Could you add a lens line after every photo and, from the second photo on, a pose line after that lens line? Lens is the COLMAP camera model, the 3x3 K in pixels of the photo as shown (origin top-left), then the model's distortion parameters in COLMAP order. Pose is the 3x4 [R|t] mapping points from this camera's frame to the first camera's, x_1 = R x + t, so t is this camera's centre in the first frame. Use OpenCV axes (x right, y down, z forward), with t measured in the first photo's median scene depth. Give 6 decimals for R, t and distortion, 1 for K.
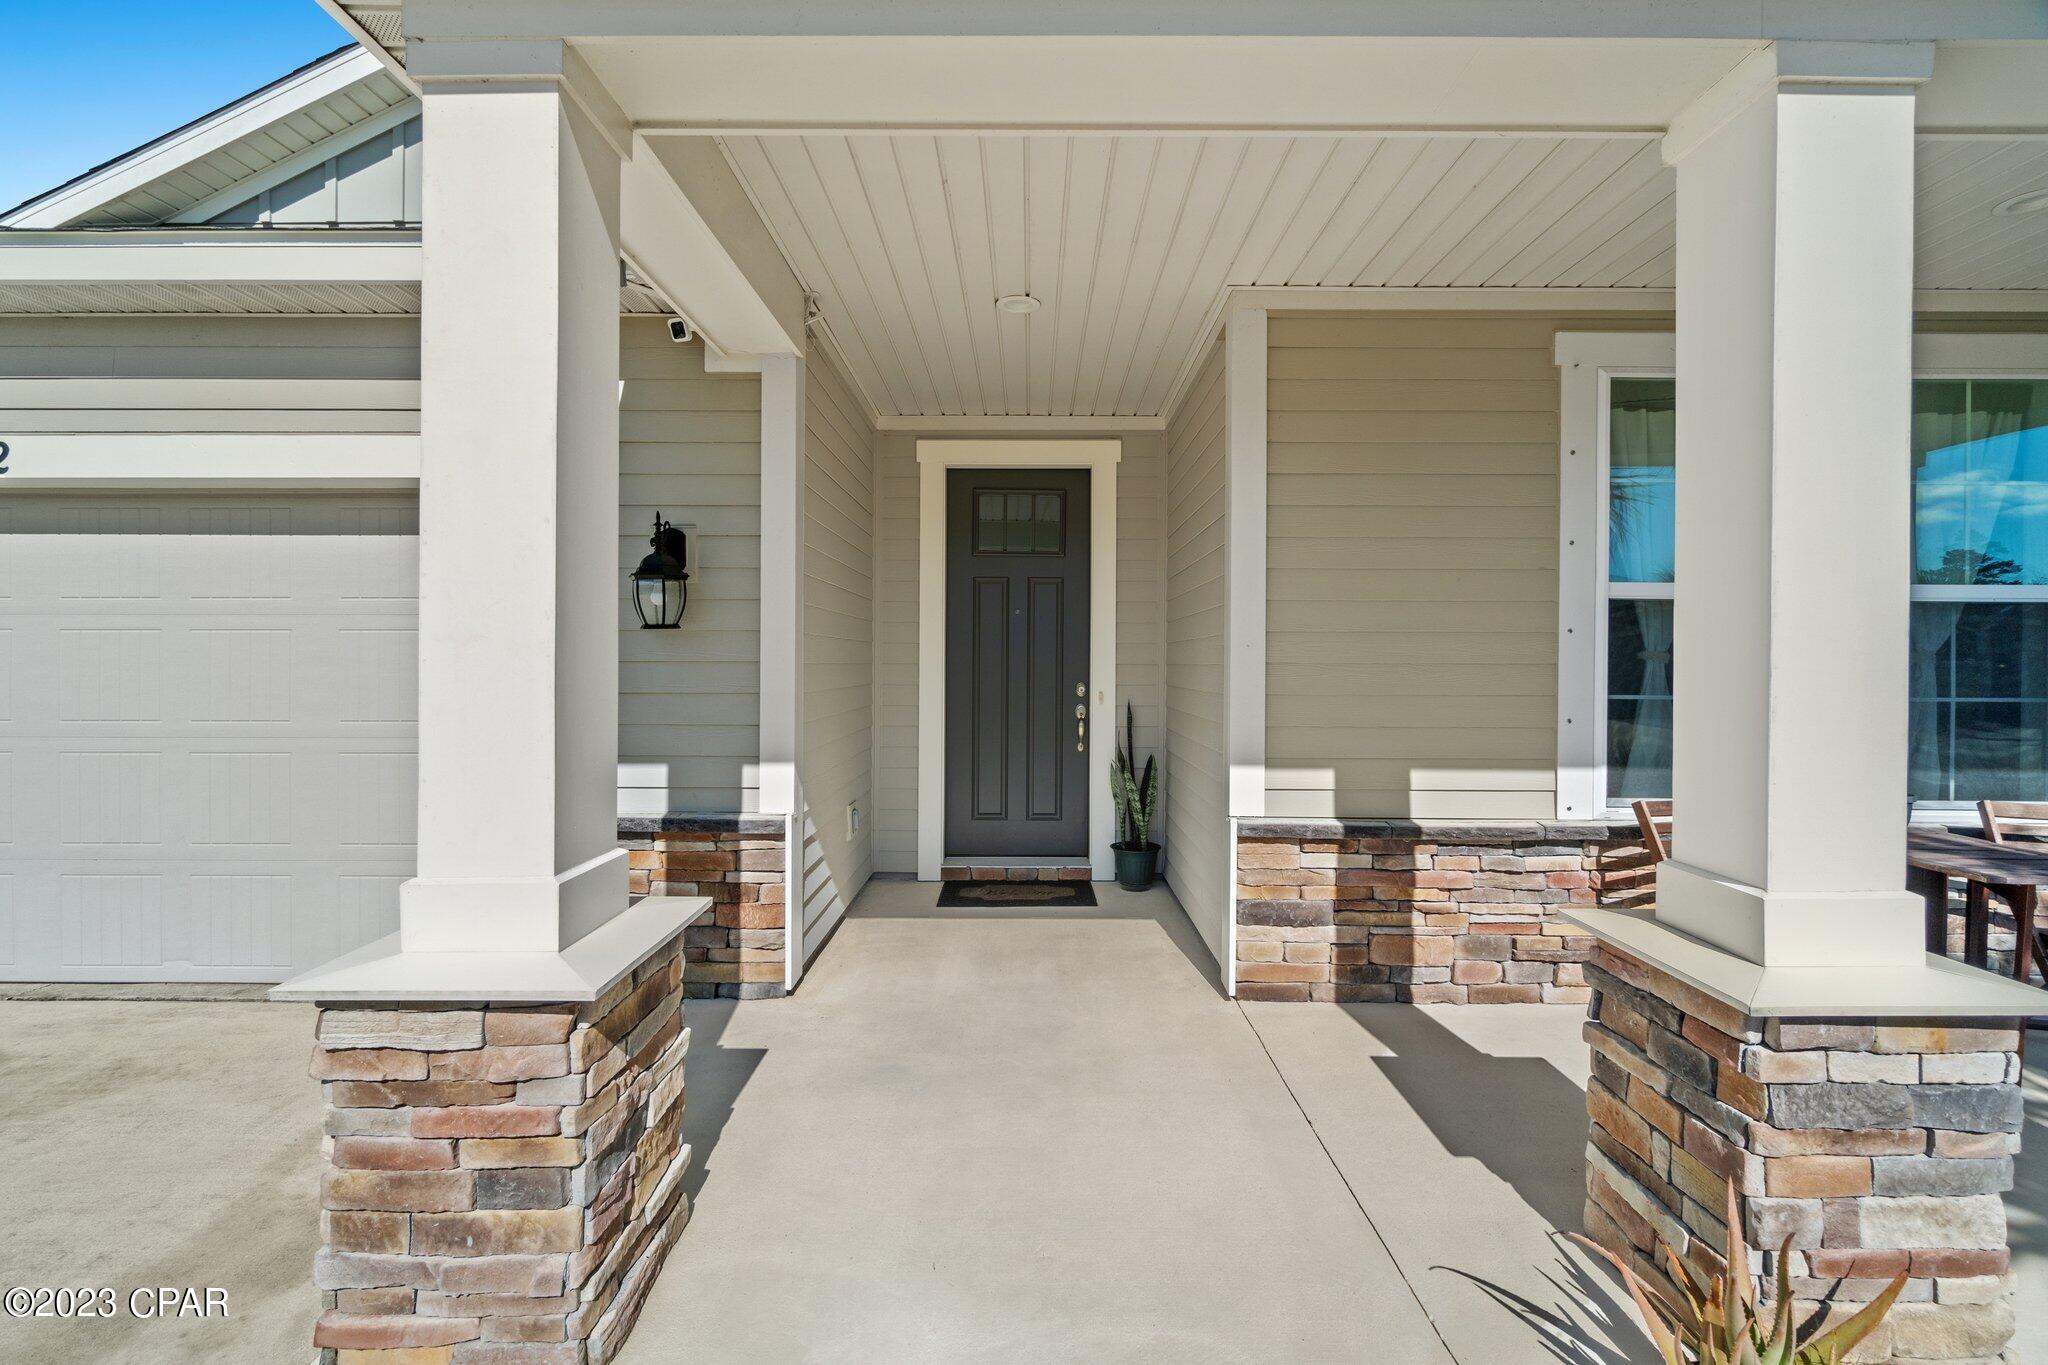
lens RADIAL K [[907.5, 0, 1033.5], [0, 907.5, 680.5], [0, 0, 1]] dist [0.009115, 0.000703]
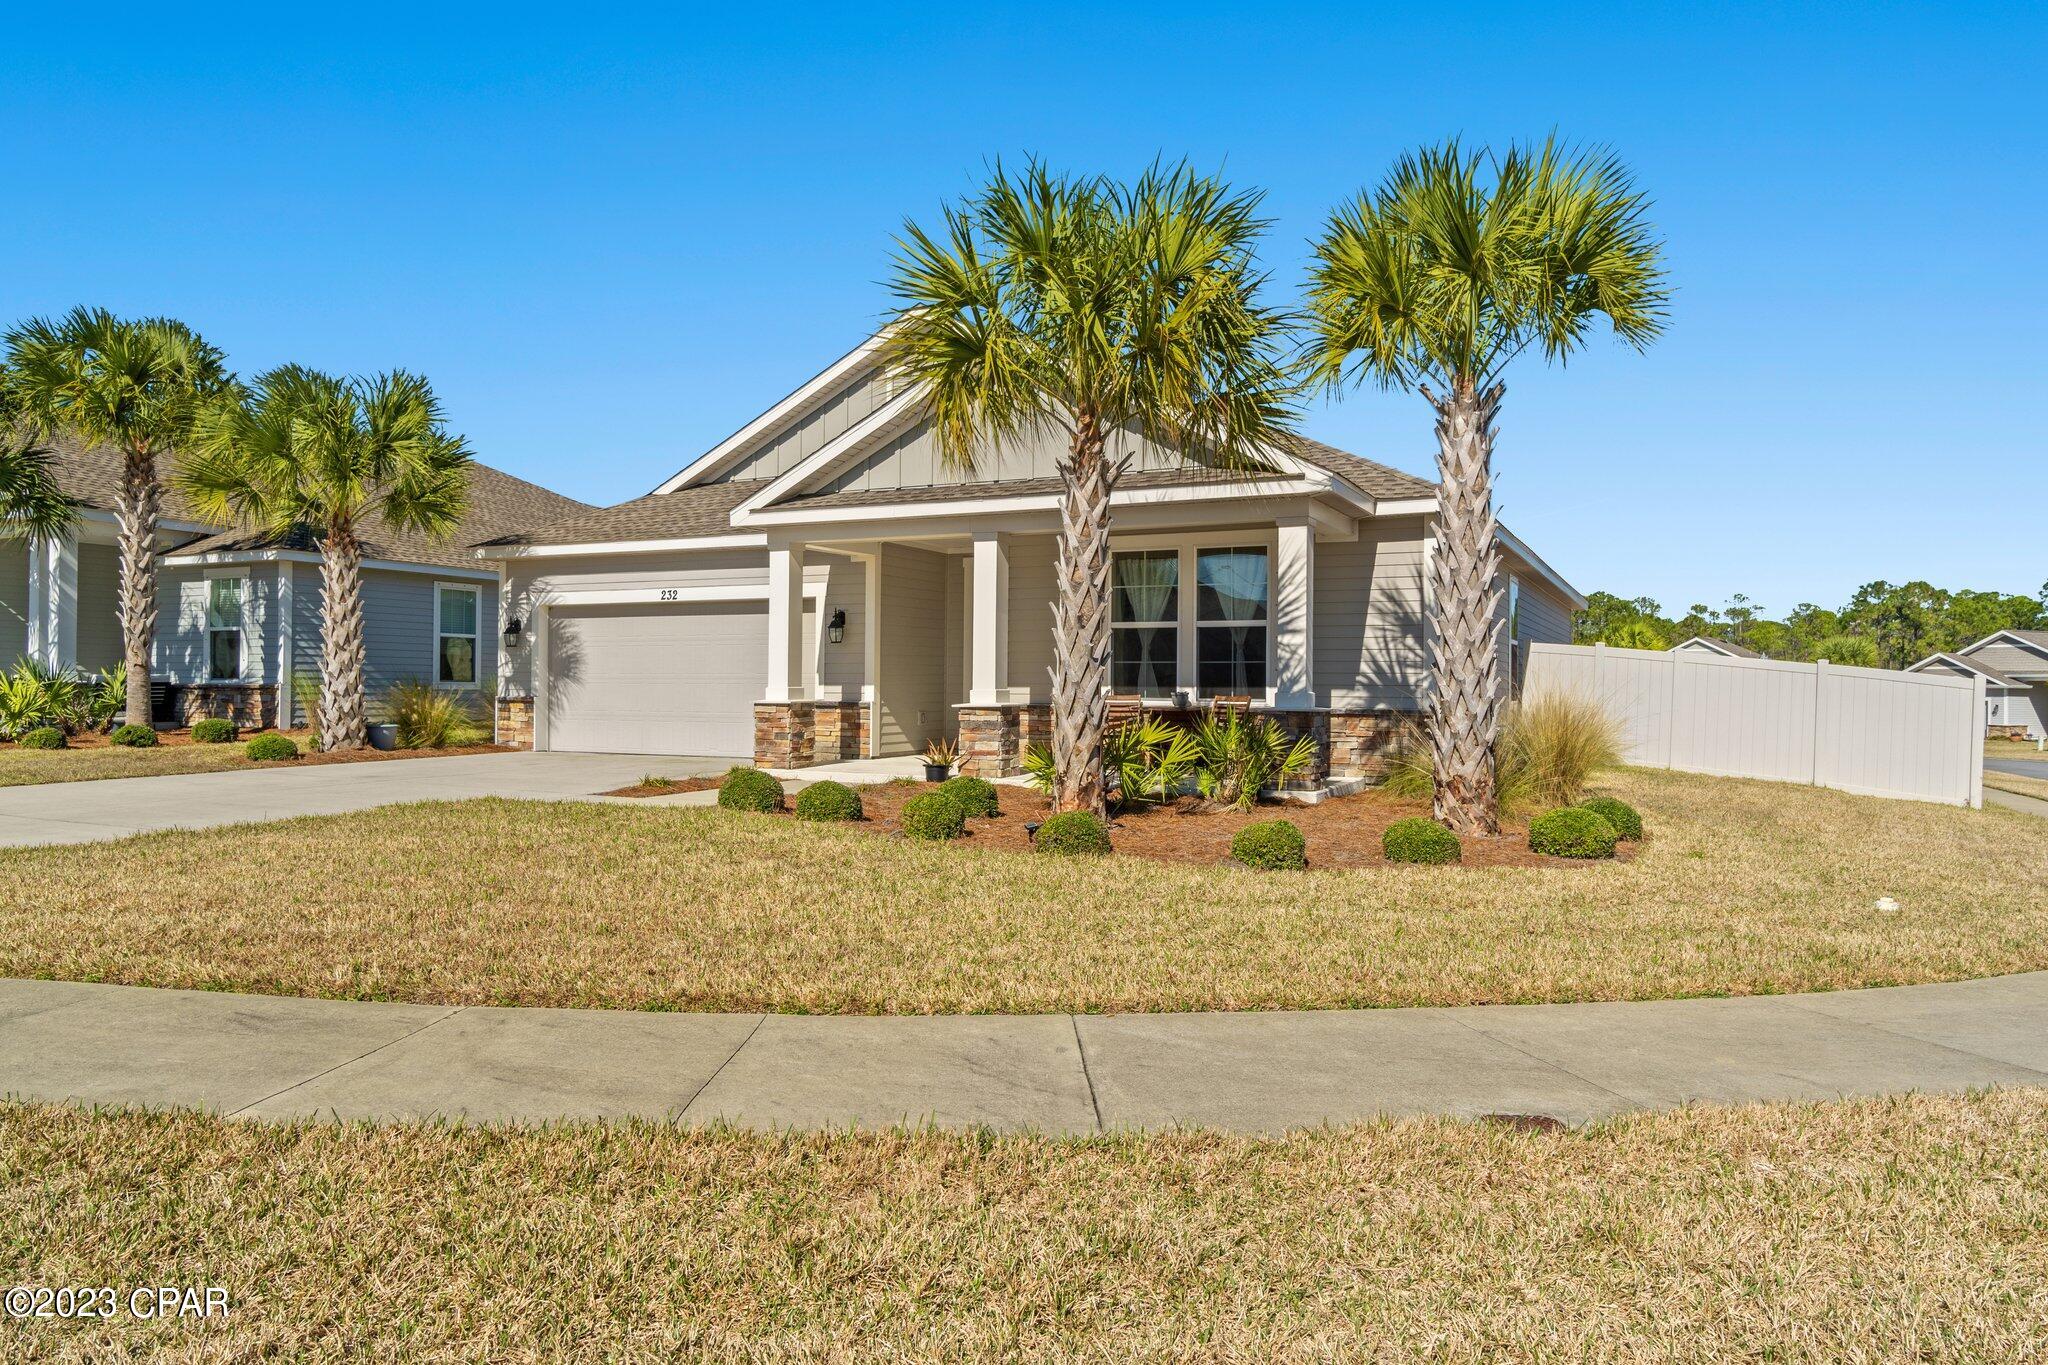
lens RADIAL K [[1328.1, 0, 1020.8], [0, 1328.1, 682.9], [0, 0, 1]] dist [-0.001518, -0.000026]
pose [[0.898575, -0.000980, -0.438819, 2.340842], [-0.007389, 0.999822, -0.017363, 0.169540], [0.438758, 0.018844, 0.898408, -3.078121]]
